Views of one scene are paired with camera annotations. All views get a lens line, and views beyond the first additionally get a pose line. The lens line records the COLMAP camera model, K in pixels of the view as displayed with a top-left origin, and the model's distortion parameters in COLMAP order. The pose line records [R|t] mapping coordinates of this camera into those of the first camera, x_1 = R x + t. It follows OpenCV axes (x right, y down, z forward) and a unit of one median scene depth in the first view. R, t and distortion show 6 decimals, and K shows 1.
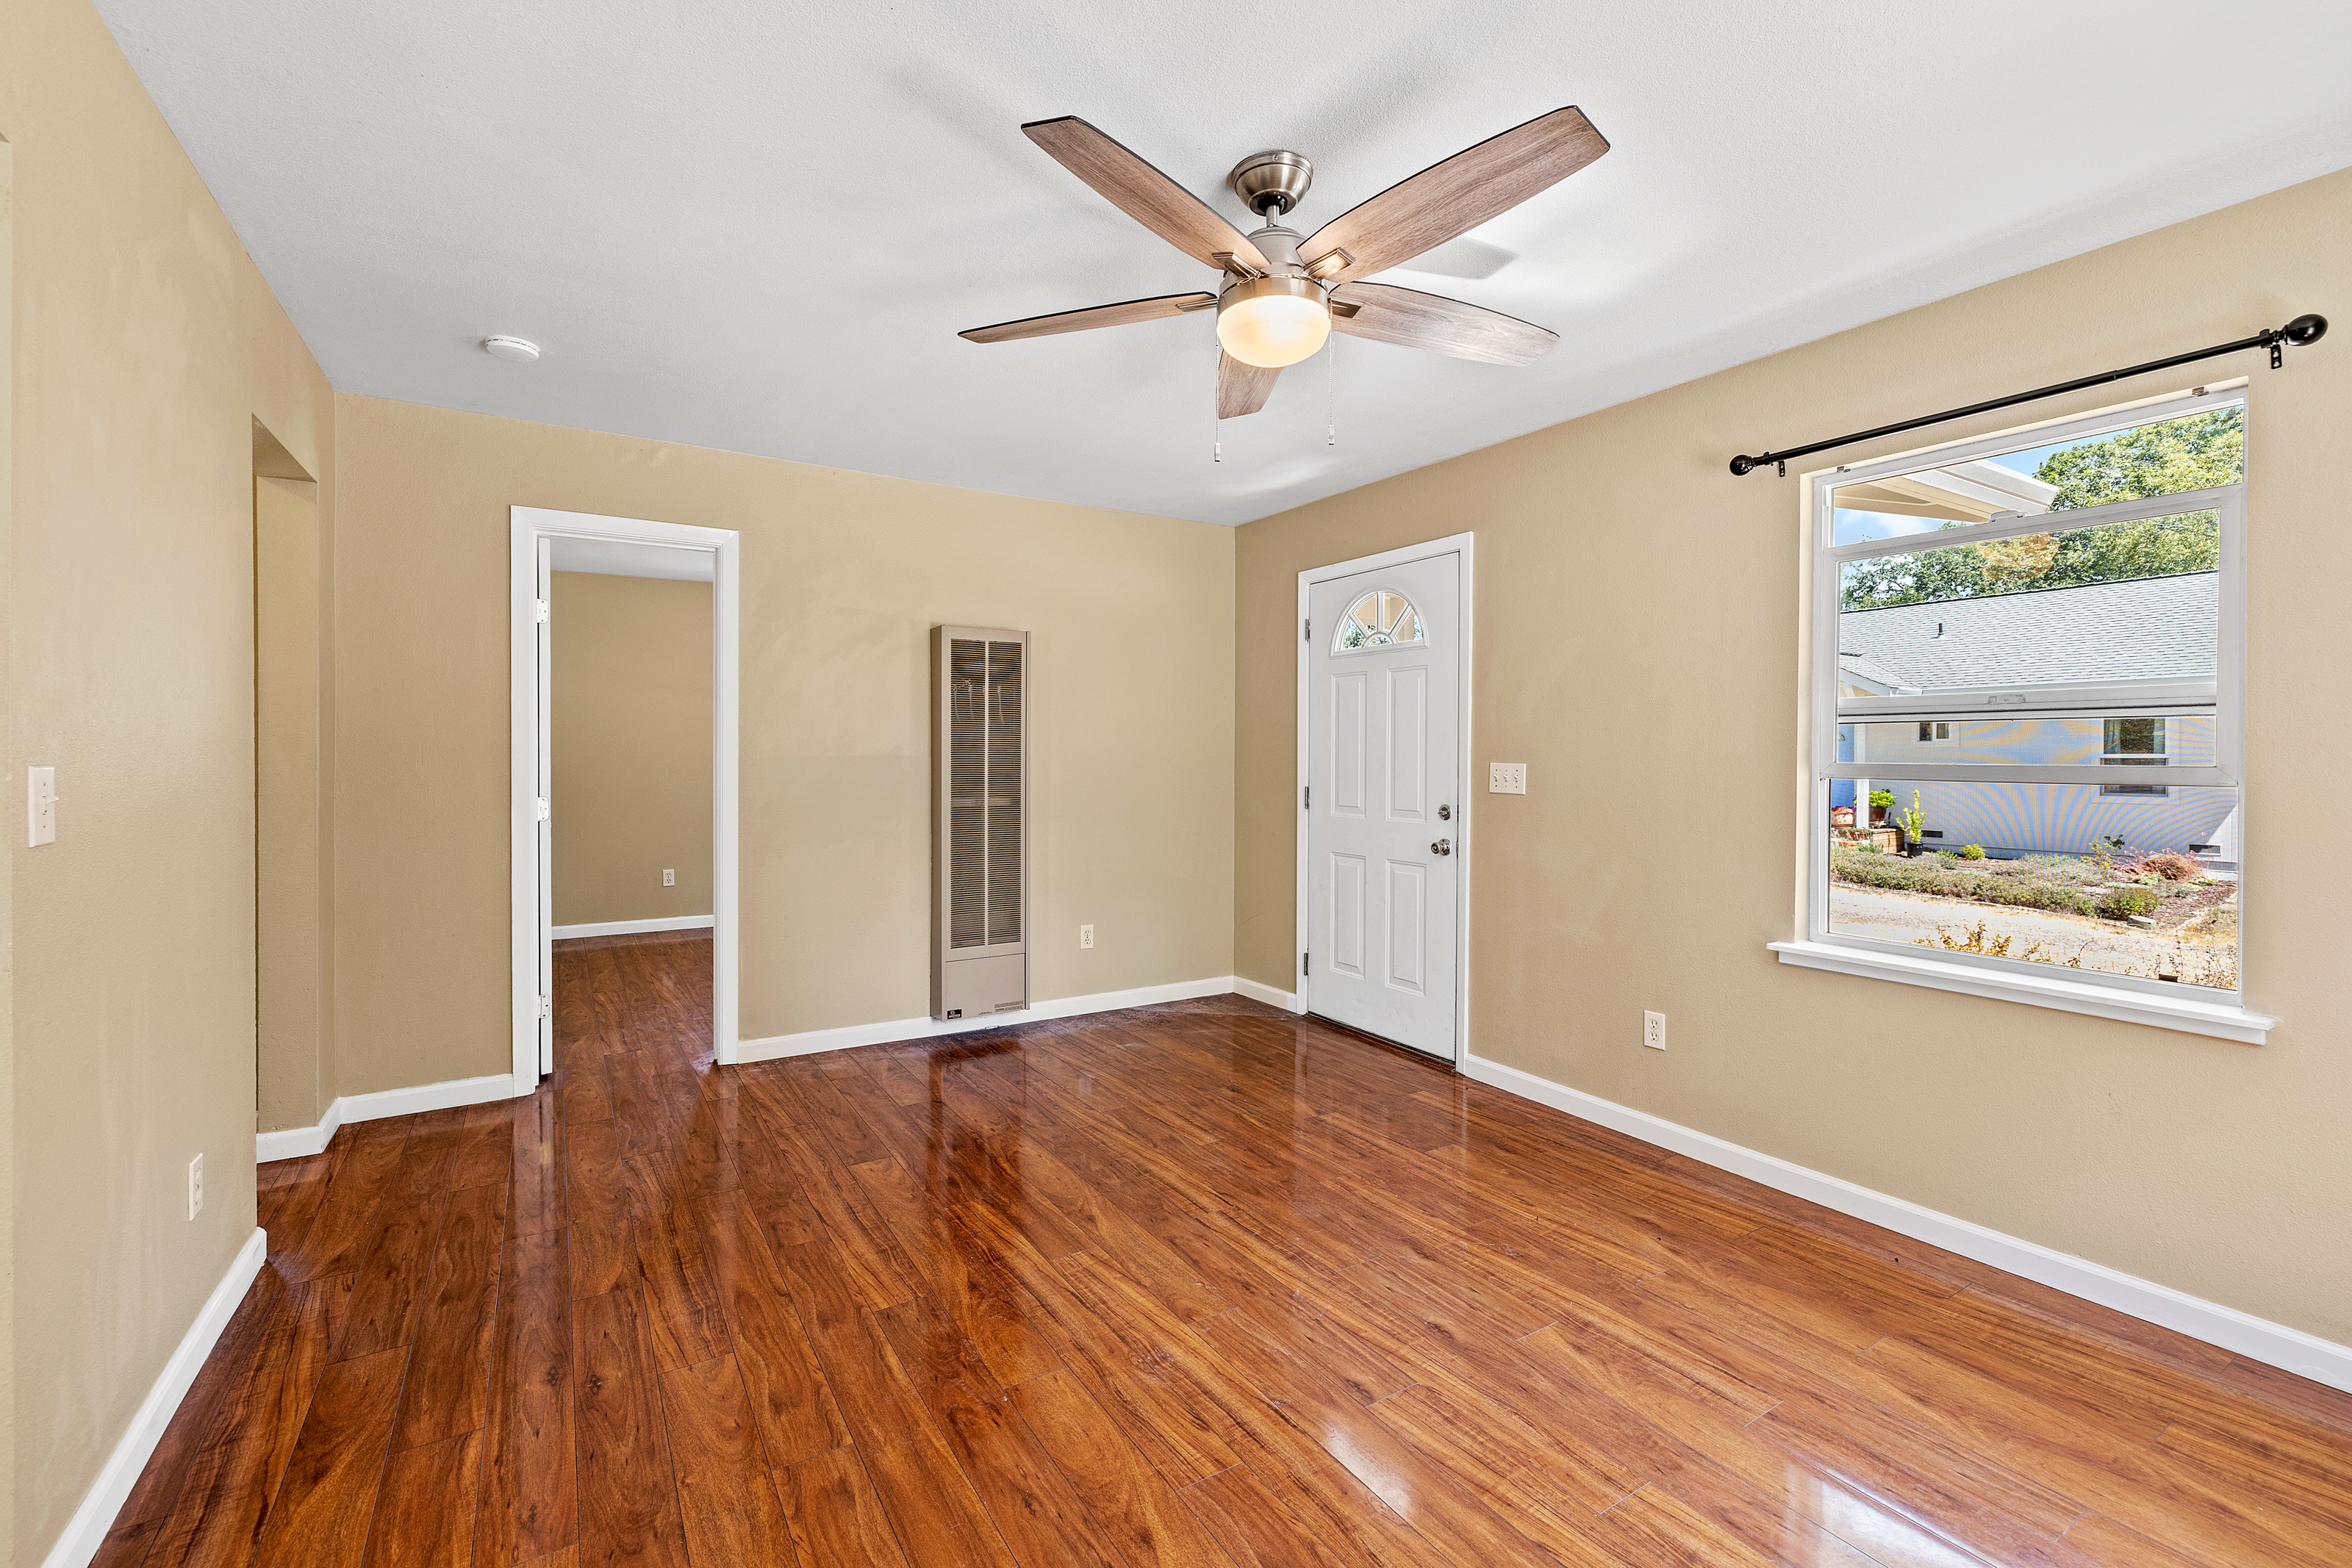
lens RADIAL K [[1002.2, 0, 1167.1], [0, 1002.2, 770.2], [0, 0, 1]] dist [0.001449, 0.000165]
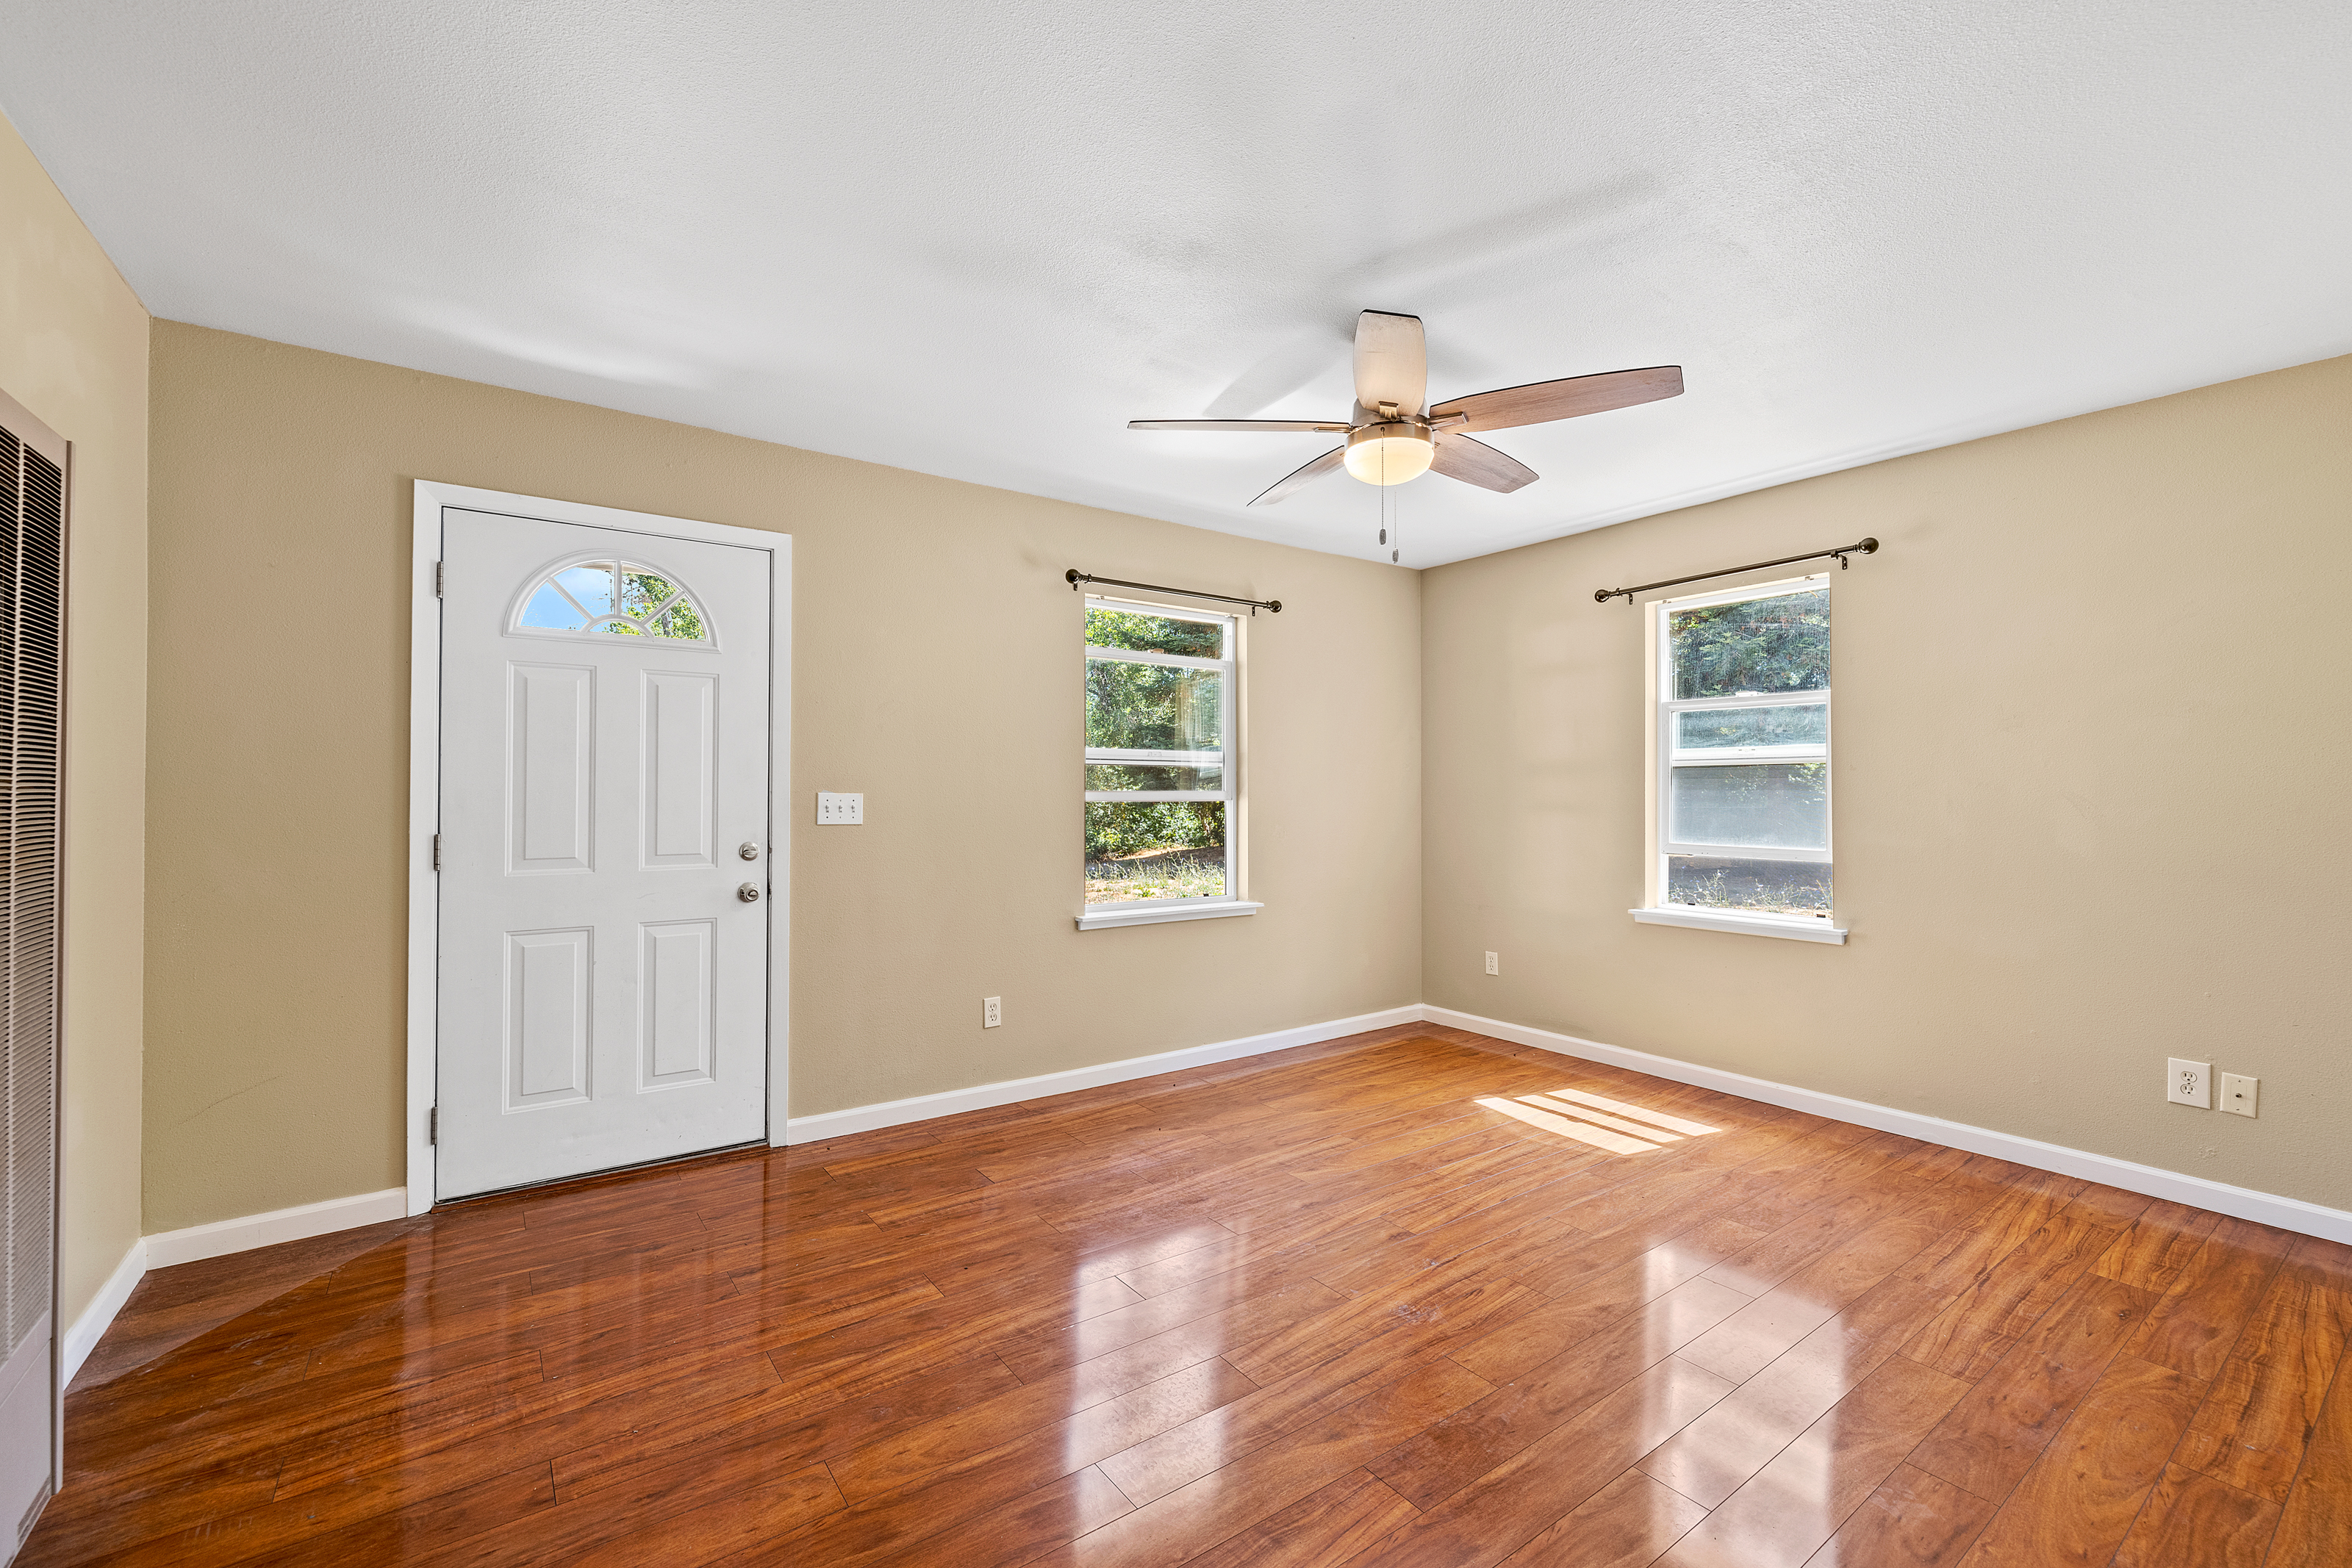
lens RADIAL K [[1002.2, 0, 1165.2], [0, 1002.2, 780.2], [0, 0, 1]] dist [0.001449, 0.000165]
pose [[-0.073008, 0.004565, 0.997321, -0.696625], [0.011074, 0.999932, -0.003766, -0.012985], [-0.997270, 0.010769, -0.073054, 0.829795]]
